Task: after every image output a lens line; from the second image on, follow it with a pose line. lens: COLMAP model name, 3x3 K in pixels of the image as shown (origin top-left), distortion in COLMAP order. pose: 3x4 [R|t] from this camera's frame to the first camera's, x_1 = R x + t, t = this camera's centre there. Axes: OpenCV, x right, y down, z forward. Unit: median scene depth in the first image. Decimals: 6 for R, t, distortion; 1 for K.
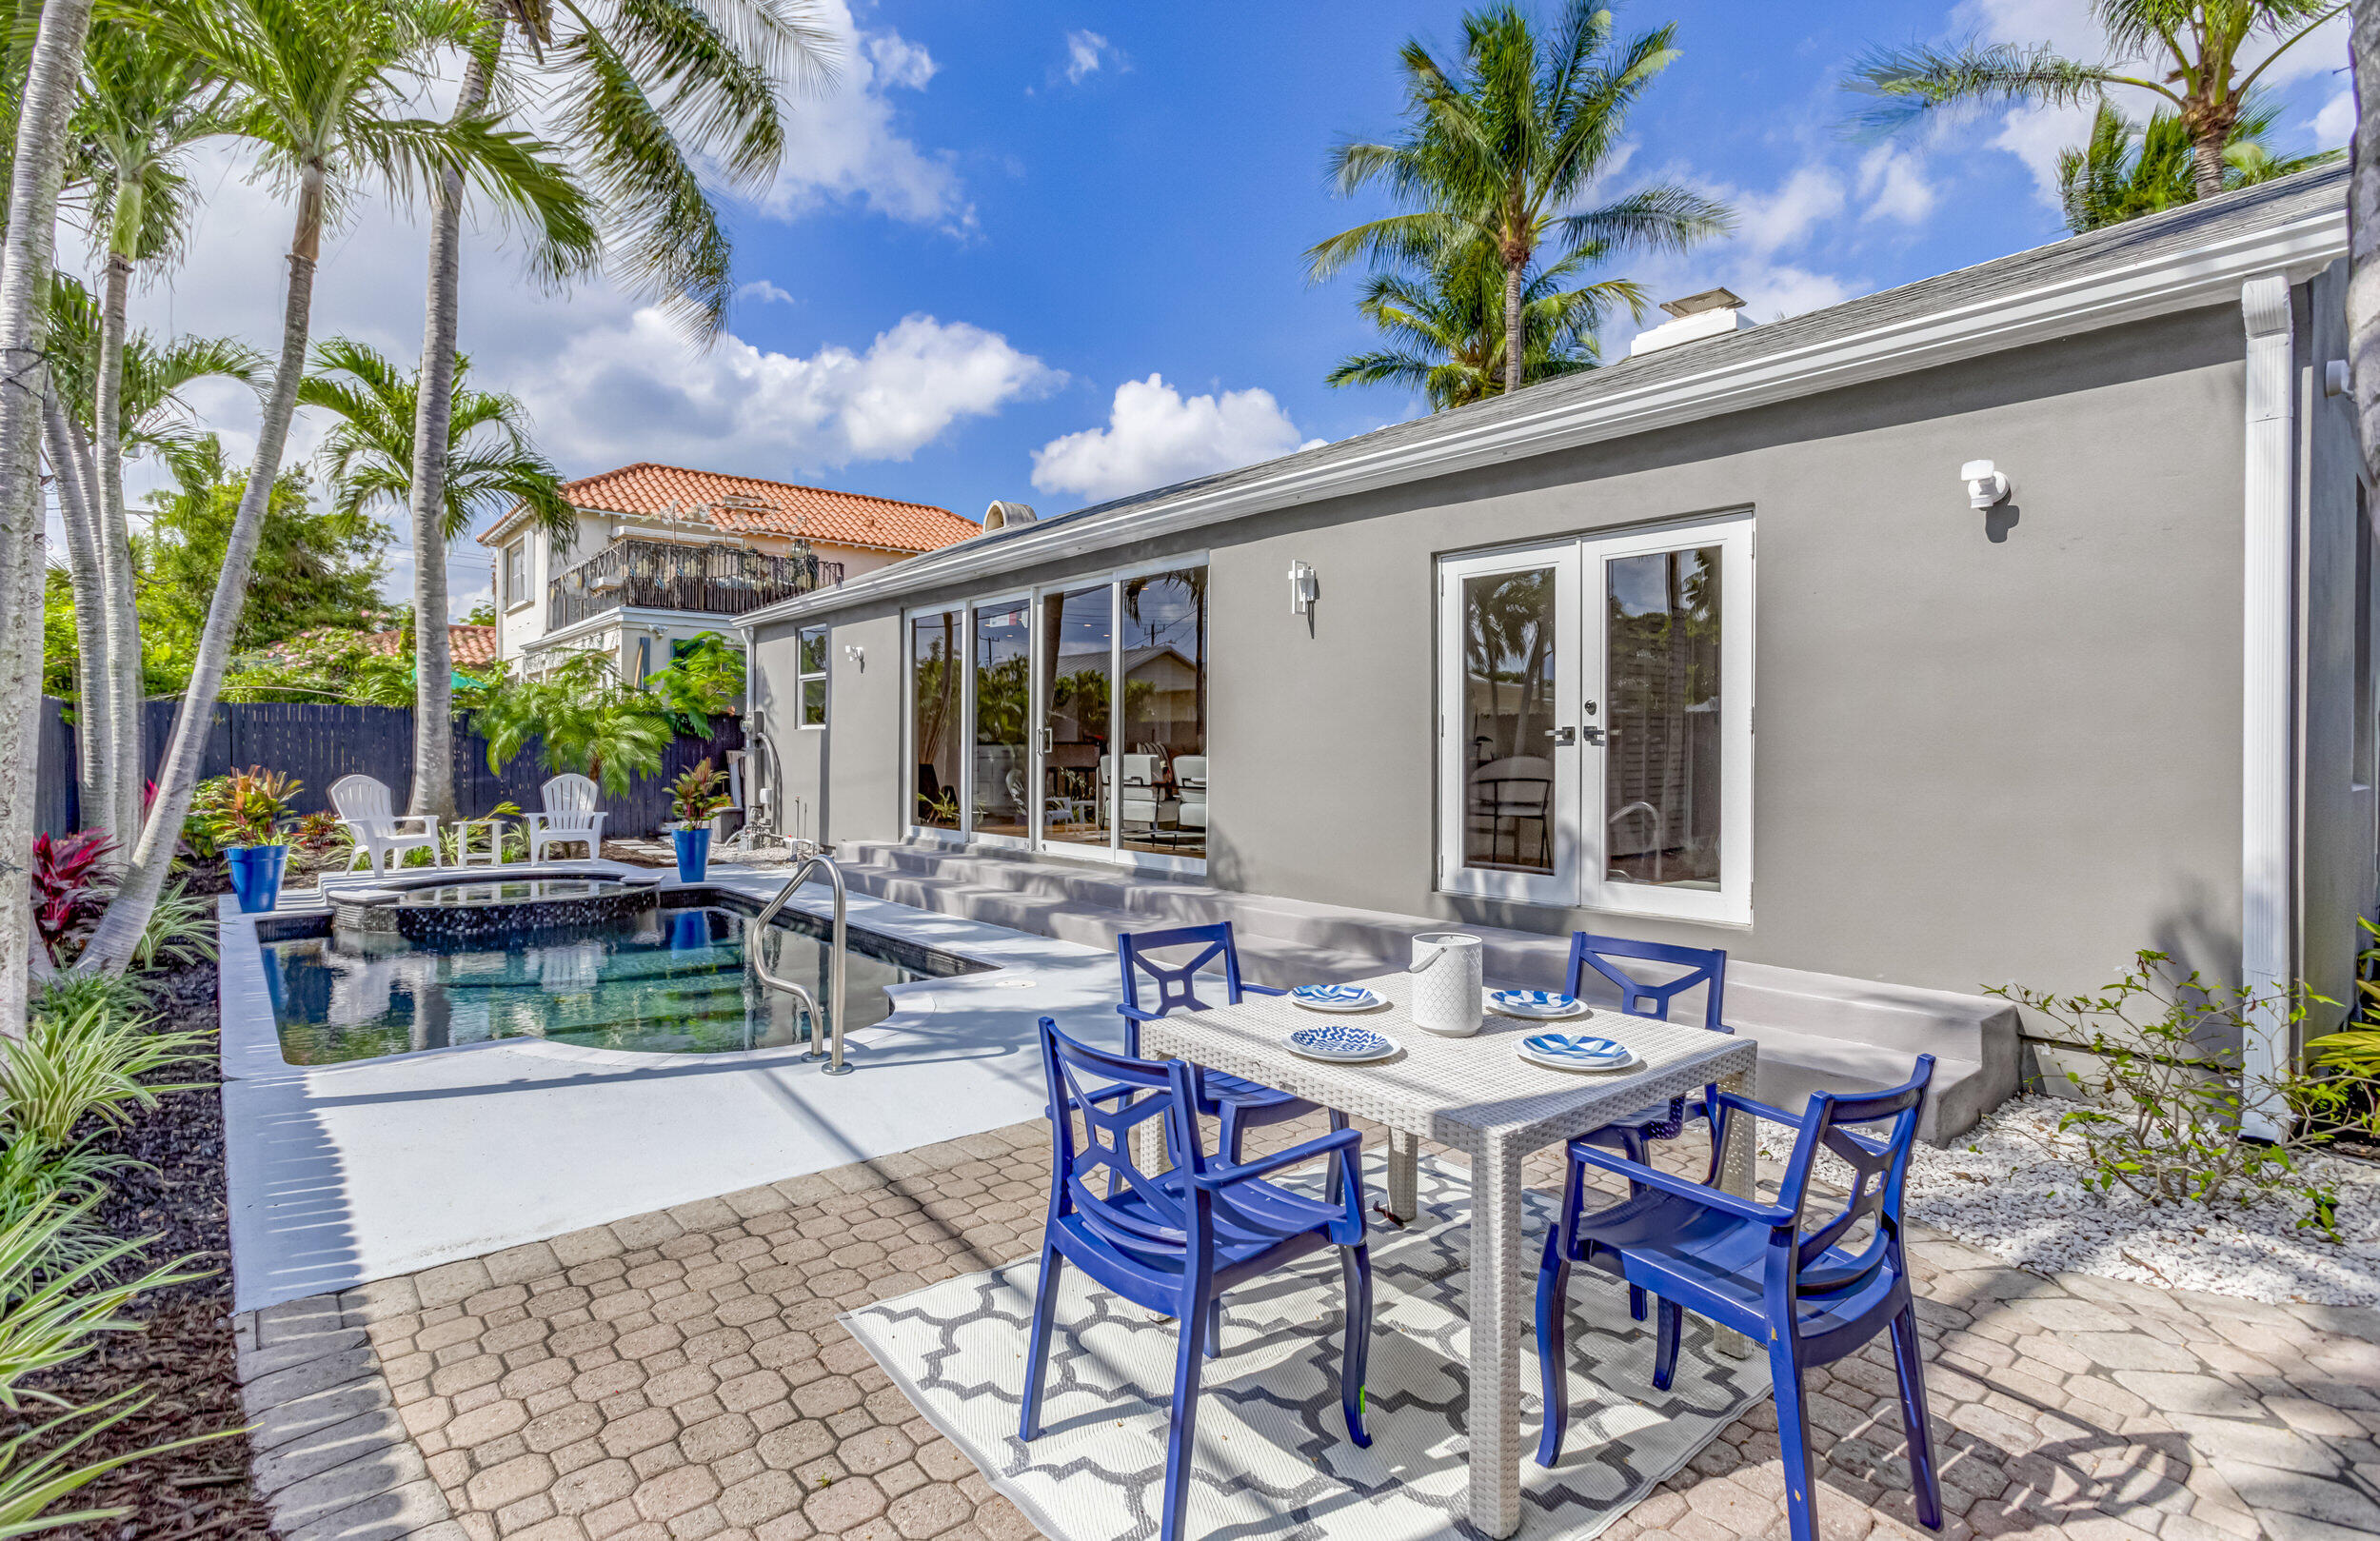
lens RADIAL K [[1114.2, 0, 1143.0], [0, 1114.2, 756.0], [0, 0, 1]] dist [0.000203, -0.000180]
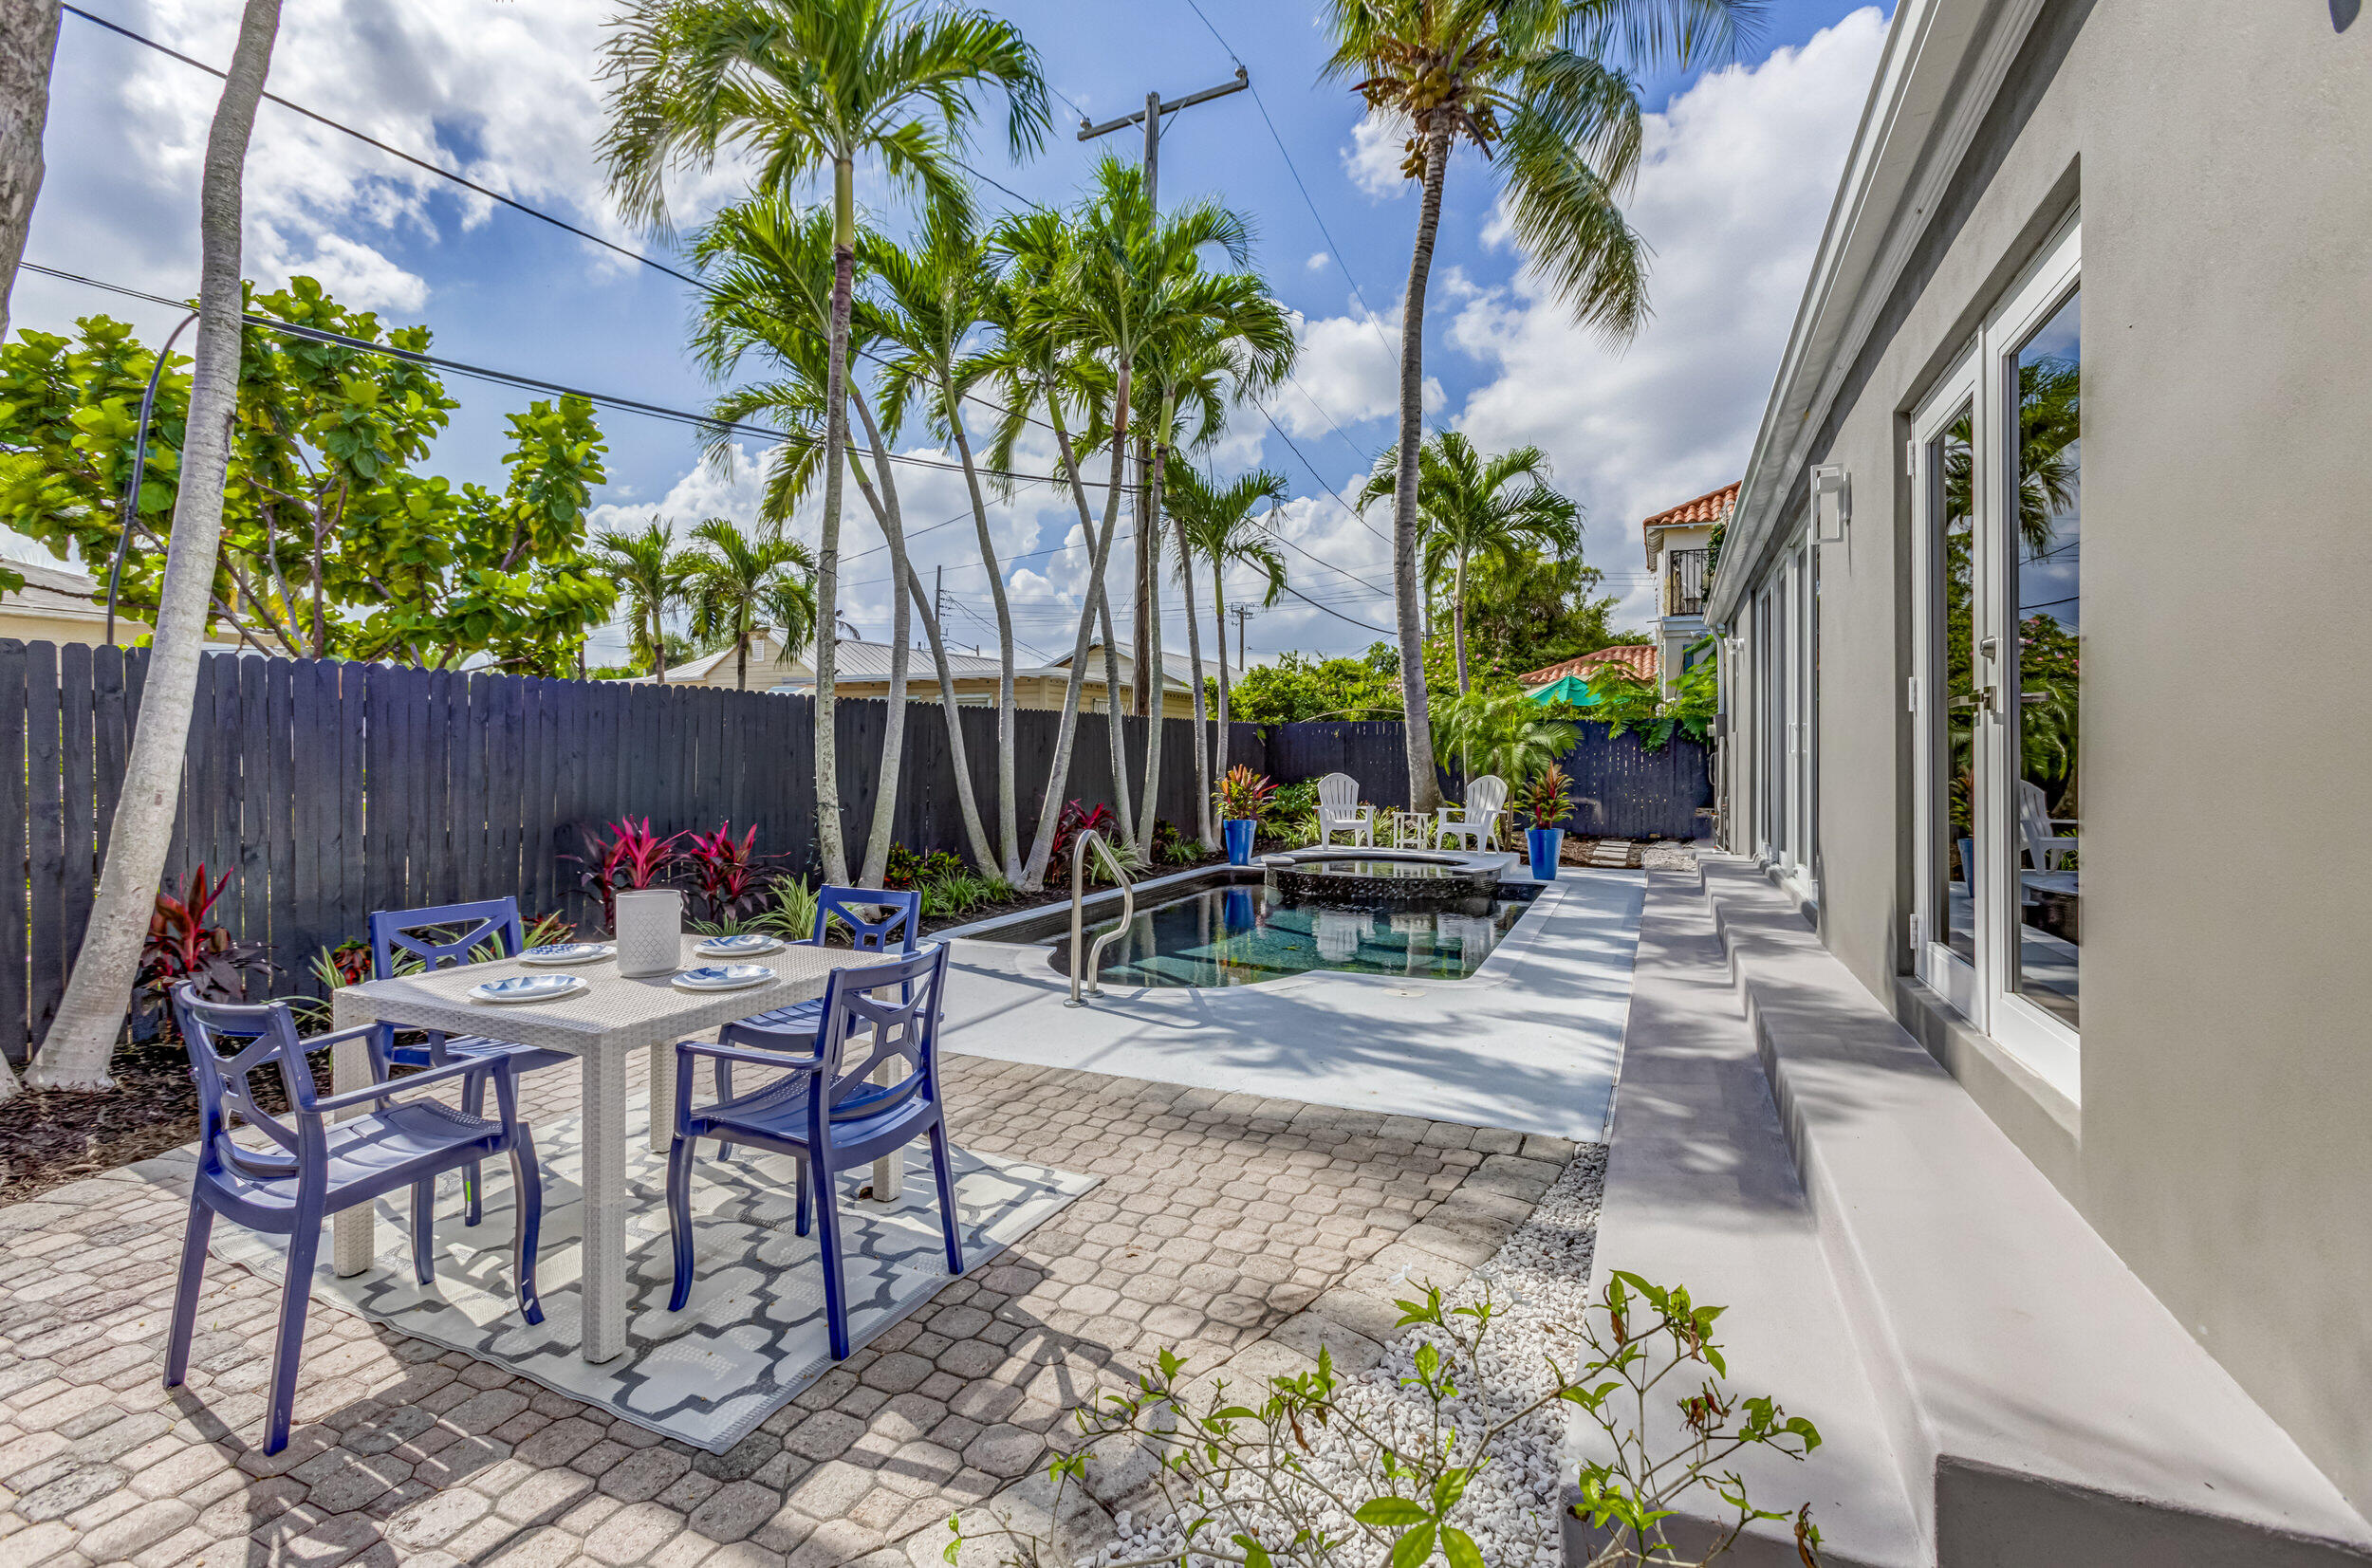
lens RADIAL K [[1091.0, 0, 1182.7], [0, 1091.0, 744.5], [0, 0, 1]] dist [-0.000003, 0.000182]
pose [[0.457907, -0.013070, -0.888904, 0.384084], [-0.005316, 0.999834, -0.017439, 0.006610], [0.888984, 0.012711, 0.457762, 0.246894]]
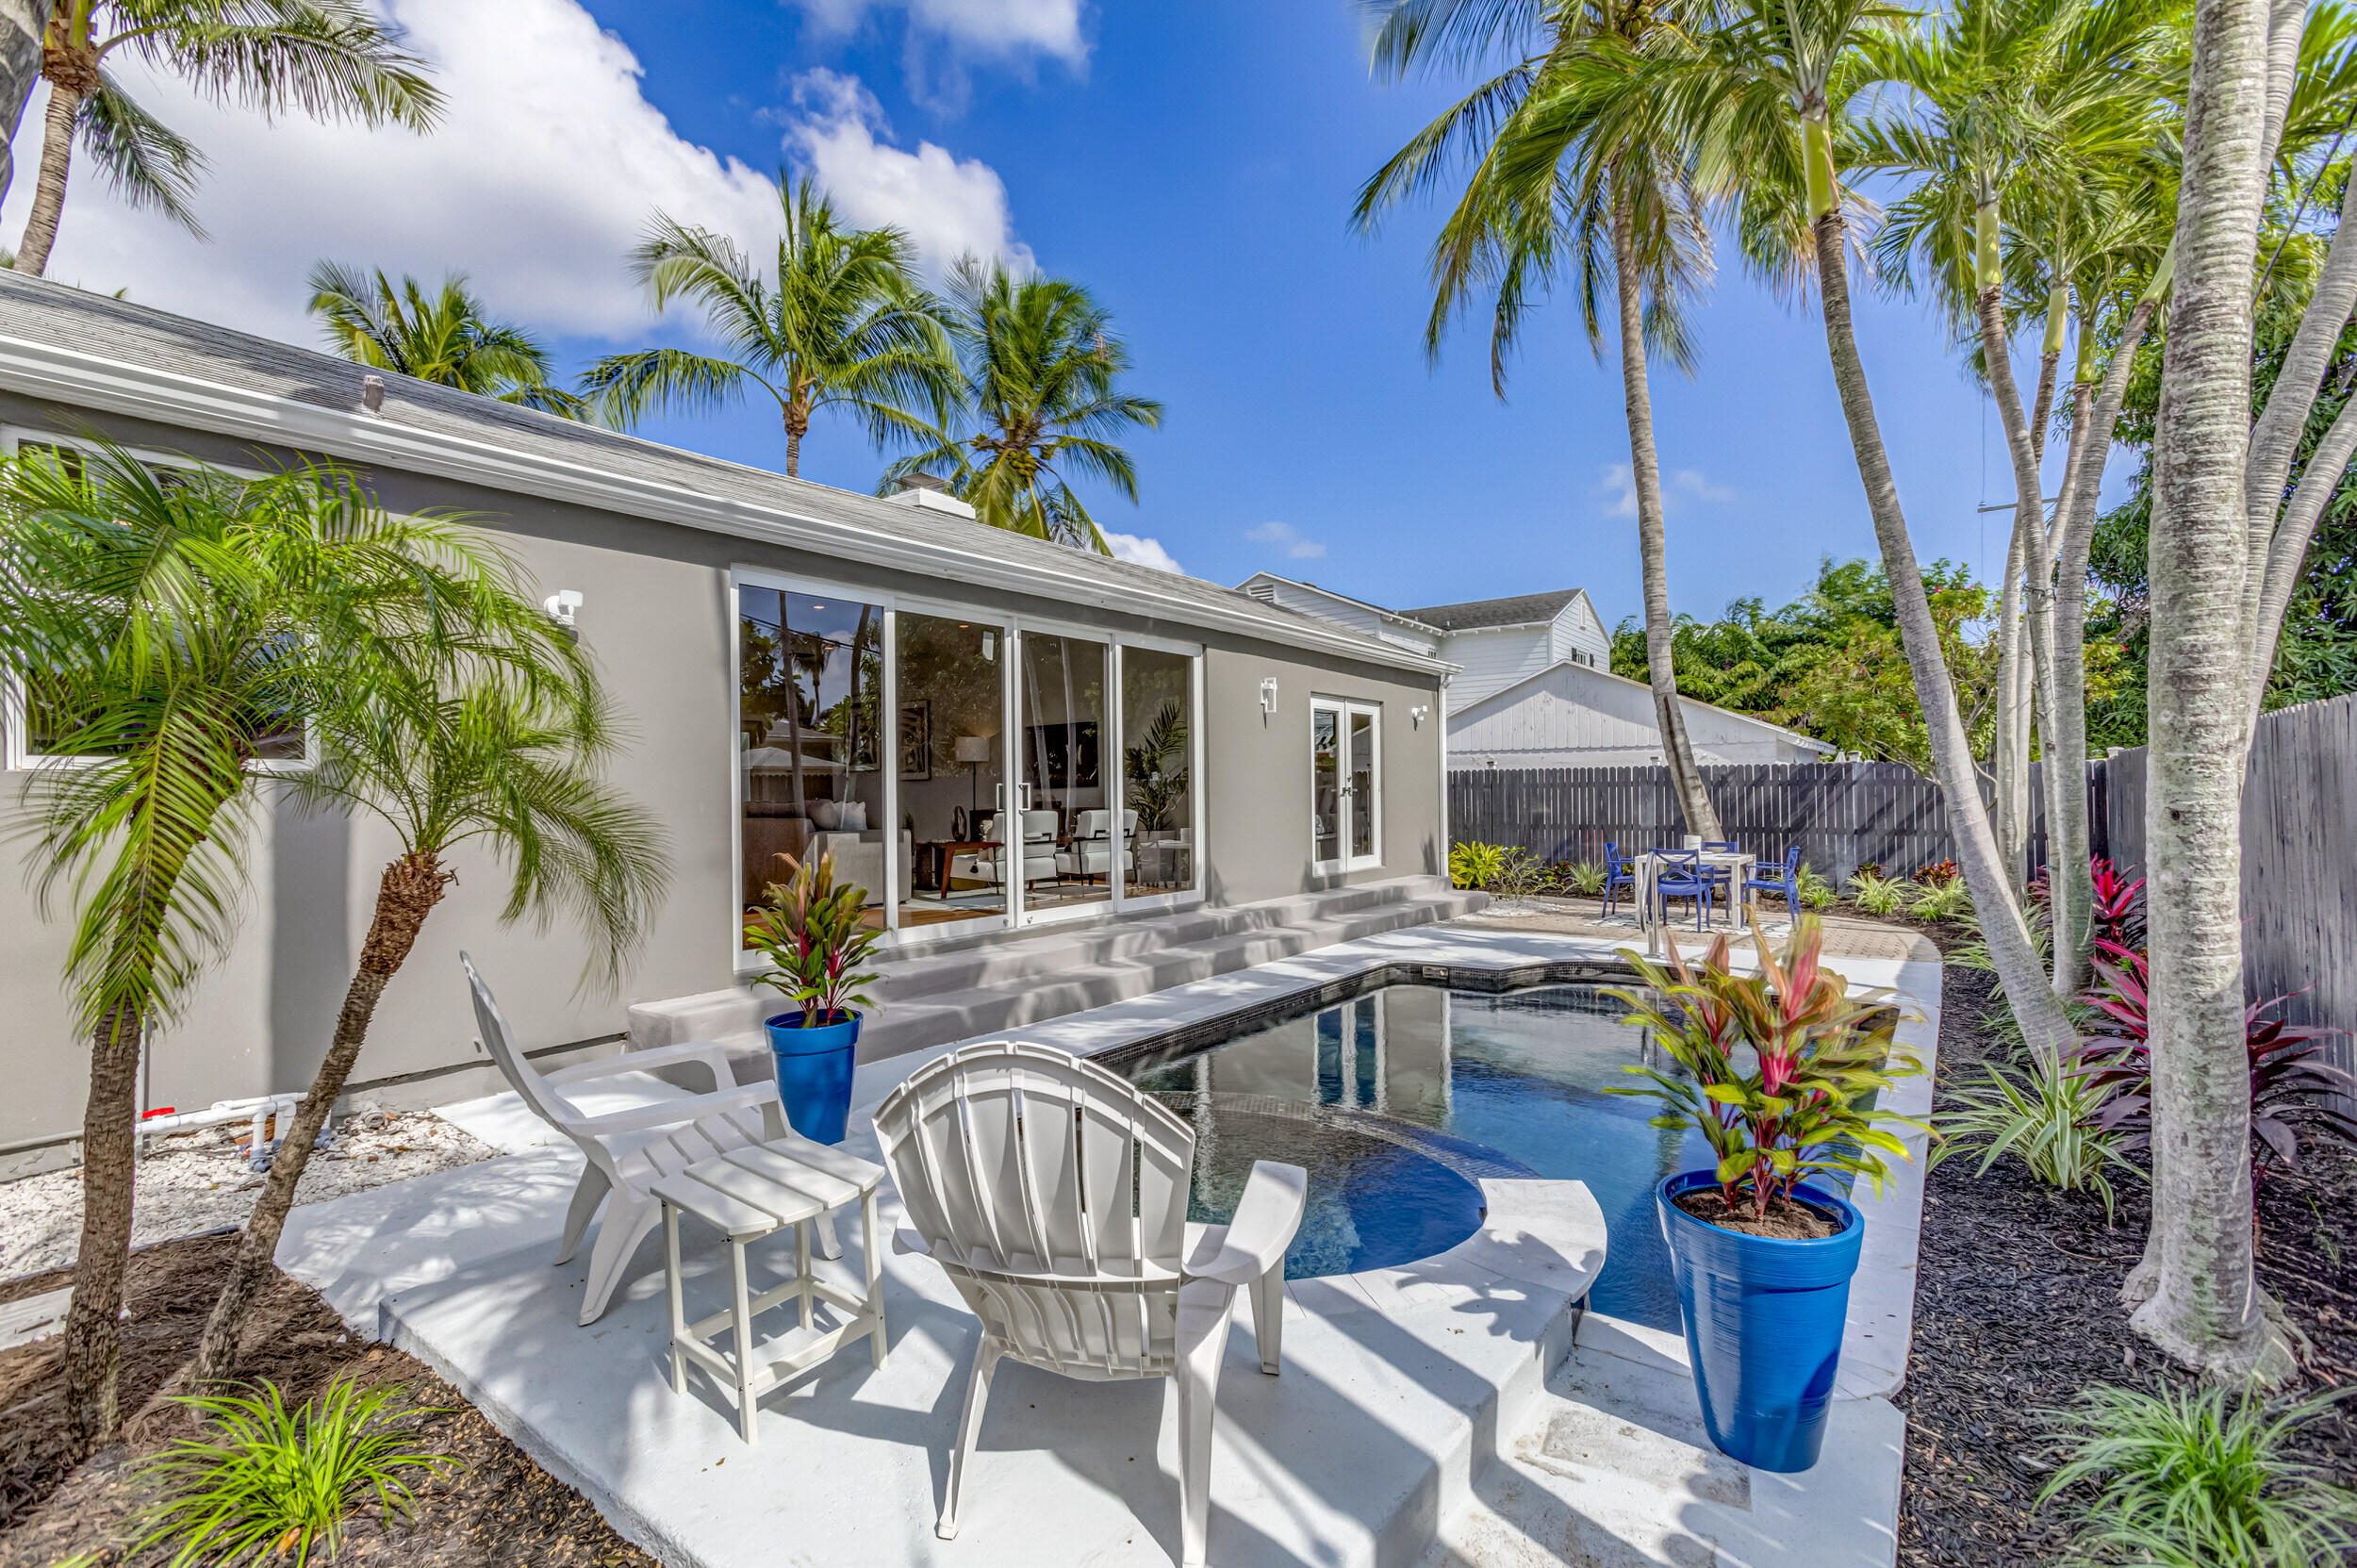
lens RADIAL K [[1043.3, 0, 1178.5], [0, 1043.3, 784.0], [0, 0, 1]] dist [0.000329, 0.000130]
pose [[-0.202220, -0.000778, 0.979340, -0.900064], [0.005055, 0.999986, 0.001838, -0.024522], [-0.979327, 0.005322, -0.202214, 1.032335]]
